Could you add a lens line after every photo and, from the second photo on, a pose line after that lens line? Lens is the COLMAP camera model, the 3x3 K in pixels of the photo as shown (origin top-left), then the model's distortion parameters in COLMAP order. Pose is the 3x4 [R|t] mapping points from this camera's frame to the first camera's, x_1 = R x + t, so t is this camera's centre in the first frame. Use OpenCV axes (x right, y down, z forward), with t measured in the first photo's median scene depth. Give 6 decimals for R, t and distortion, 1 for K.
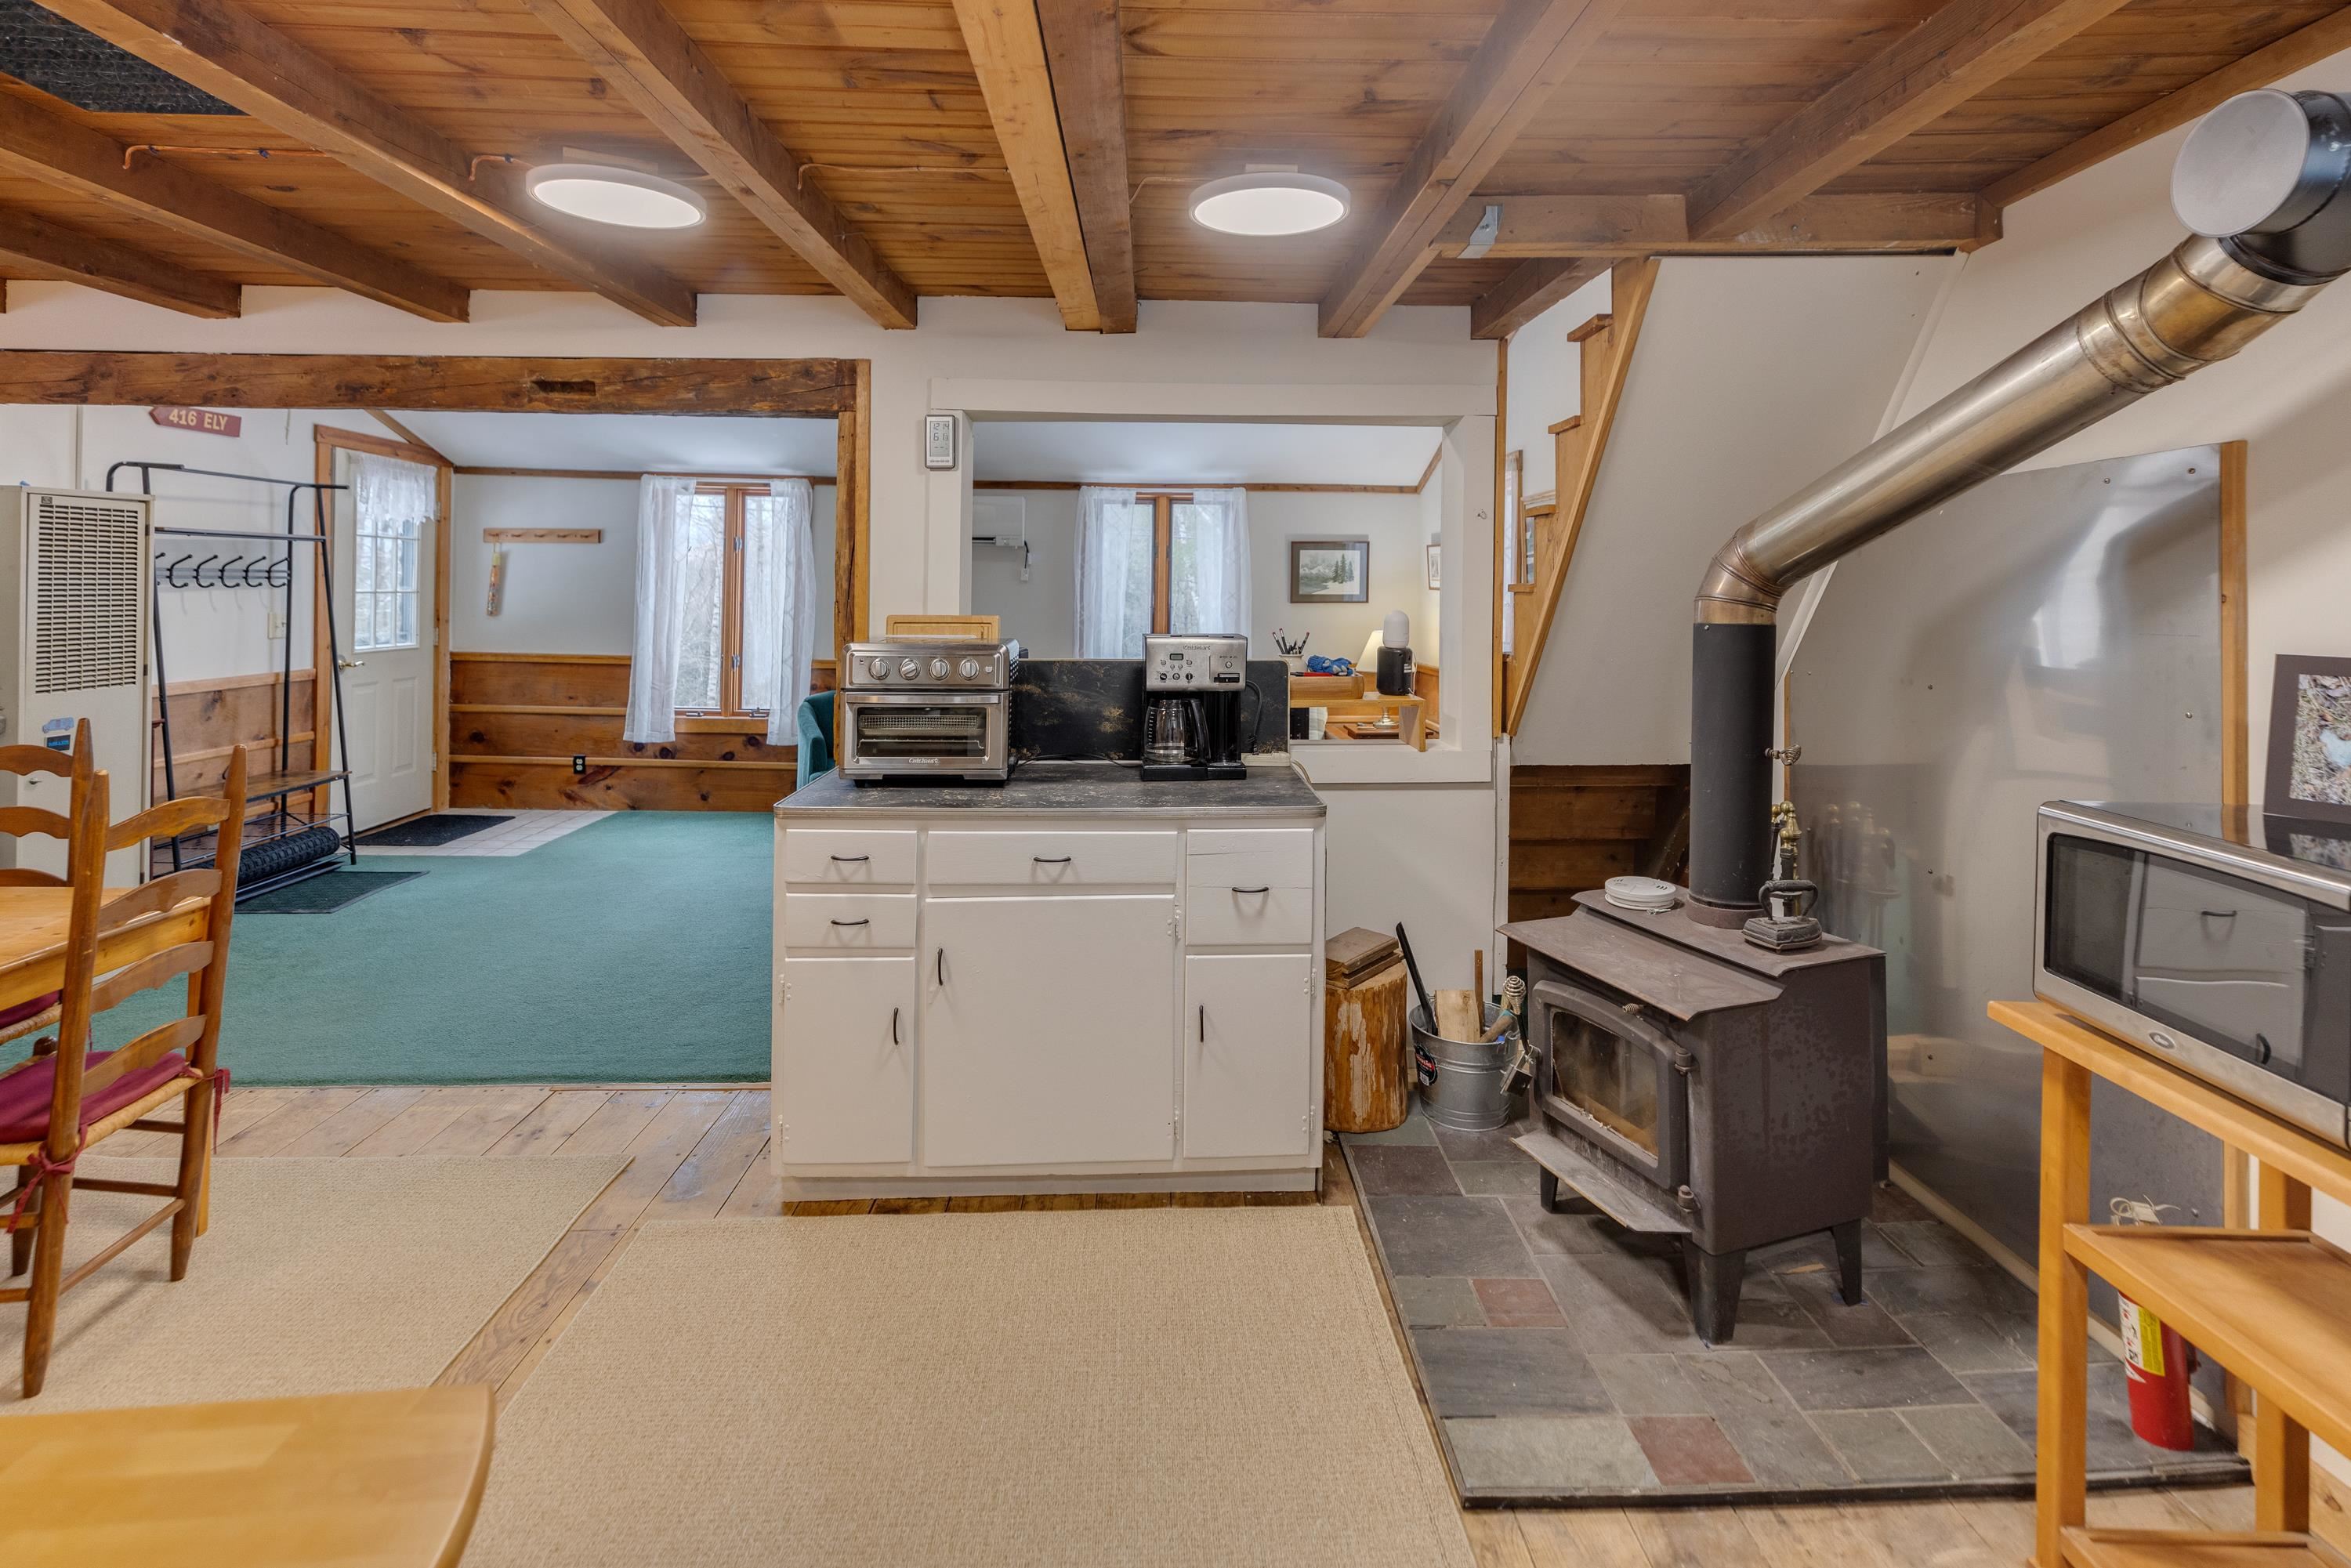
lens RADIAL K [[1143.4, 0, 1181.1], [0, 1143.4, 579.2], [0, 0, 1]] dist [-0.000666, -0.000098]
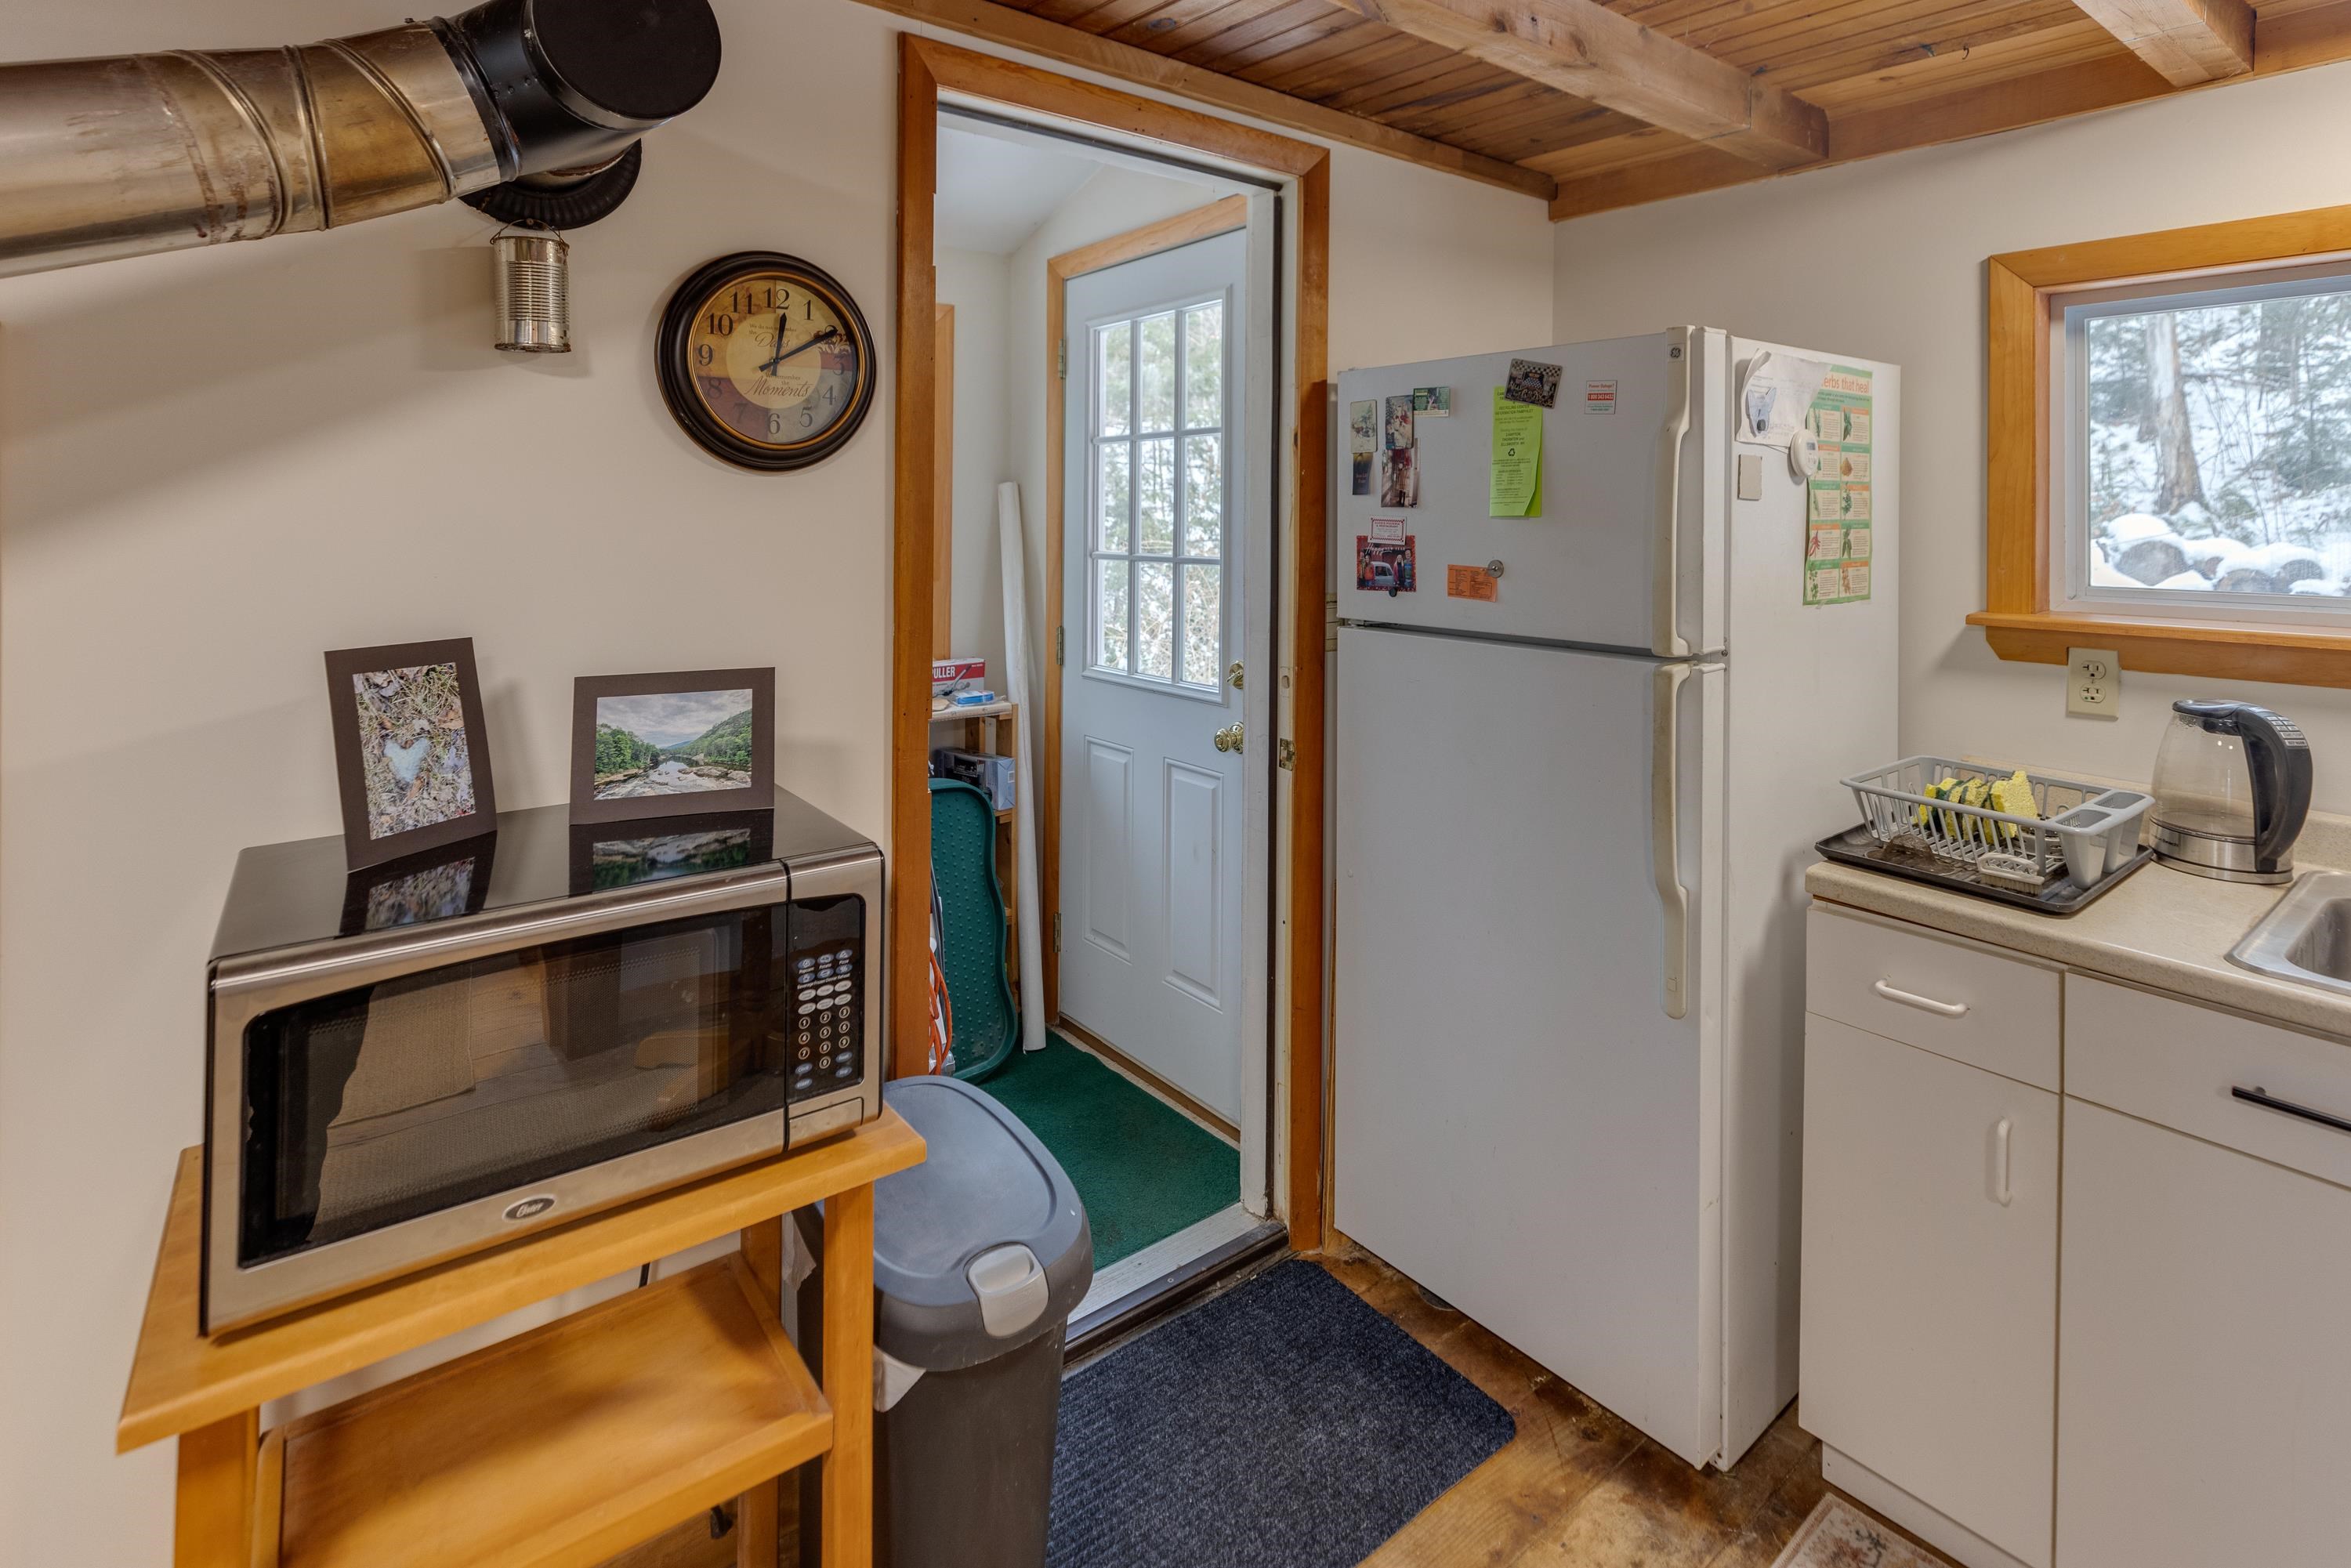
lens RADIAL K [[1170.7, 0, 1191.7], [0, 1170.7, 503.2], [0, 0, 1]] dist [0.002196, 0.001993]
pose [[-0.603493, -0.000489, 0.797368, 0.008396], [-0.011401, 0.999903, -0.008015, -0.007727], [-0.797287, -0.013928, -0.603440, 0.270415]]
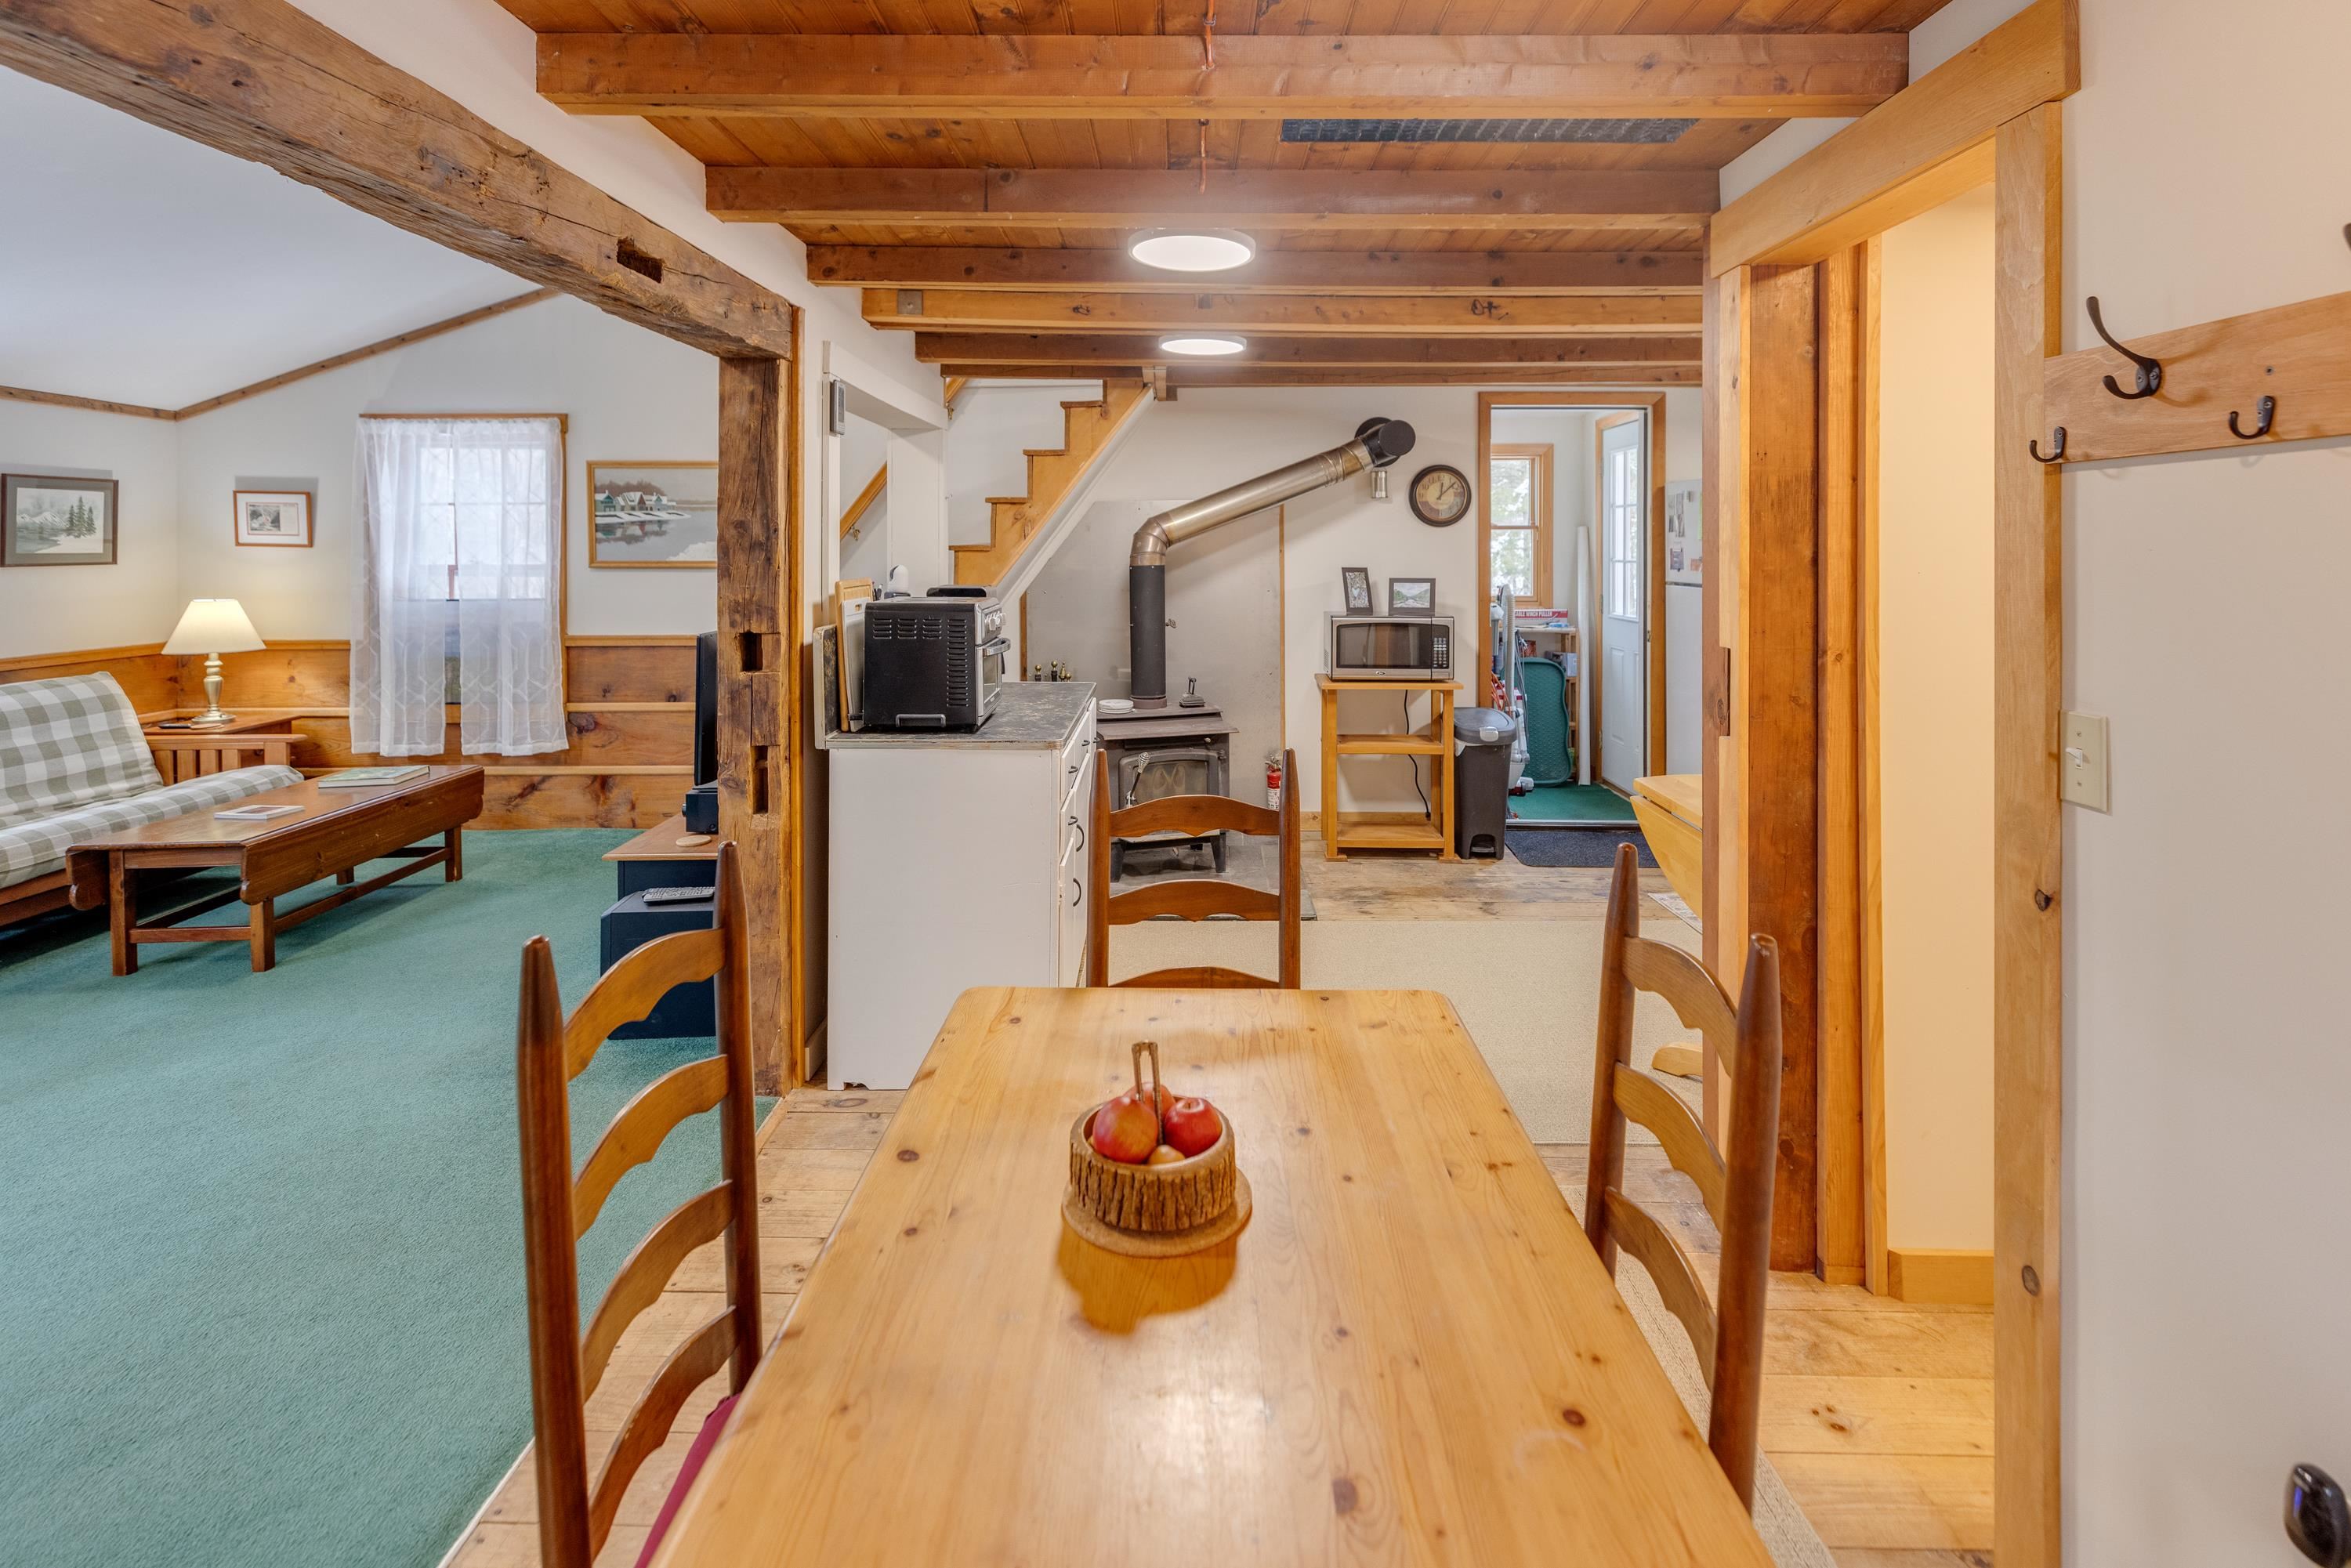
lens RADIAL K [[1128.6, 0, 1175.5], [0, 1128.6, 558.8], [0, 0, 1]] dist [0.010498, 0.000752]
pose [[0.039106, -0.018105, 0.999071, -0.669479], [-0.011342, 0.999763, 0.018561, -0.004951], [-0.999171, -0.012058, 0.038892, 0.366932]]
